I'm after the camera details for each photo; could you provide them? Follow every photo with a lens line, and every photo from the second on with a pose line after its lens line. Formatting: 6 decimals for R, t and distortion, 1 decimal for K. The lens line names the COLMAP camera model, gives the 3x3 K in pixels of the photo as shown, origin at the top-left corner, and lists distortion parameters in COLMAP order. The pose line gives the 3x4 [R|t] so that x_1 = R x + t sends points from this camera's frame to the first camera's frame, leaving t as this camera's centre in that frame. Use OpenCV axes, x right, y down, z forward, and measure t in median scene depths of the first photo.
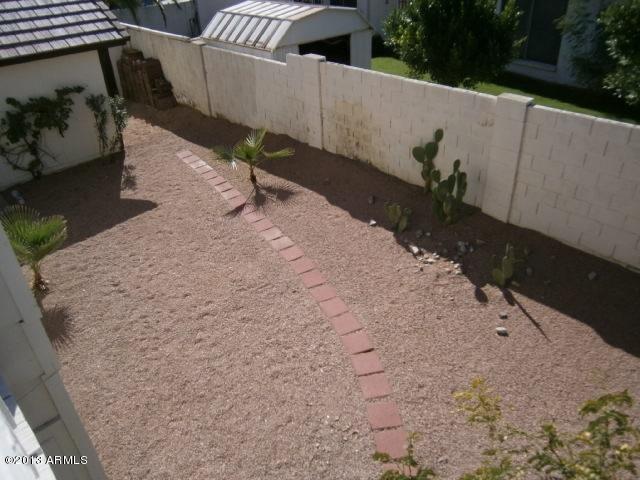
lens RADIAL K [[501.8, 0, 321.3], [0, 501.8, 248.2], [0, 0, 1]] dist [-0.075701, 0.076345]
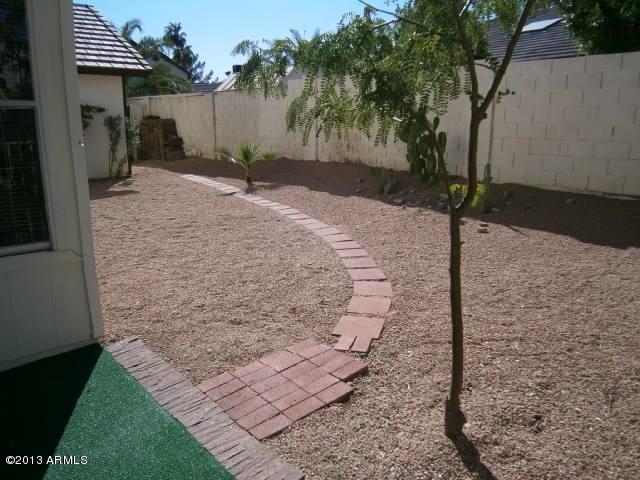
lens RADIAL K [[504.9, 0, 319.1], [0, 504.9, 237.0], [0, 0, 1]] dist [-0.077246, 0.055688]
pose [[0.999038, 0.041940, -0.012793, 0.027381], [-0.043839, 0.949694, -0.310096, 0.274300], [-0.000856, 0.310358, 0.950619, 0.026552]]
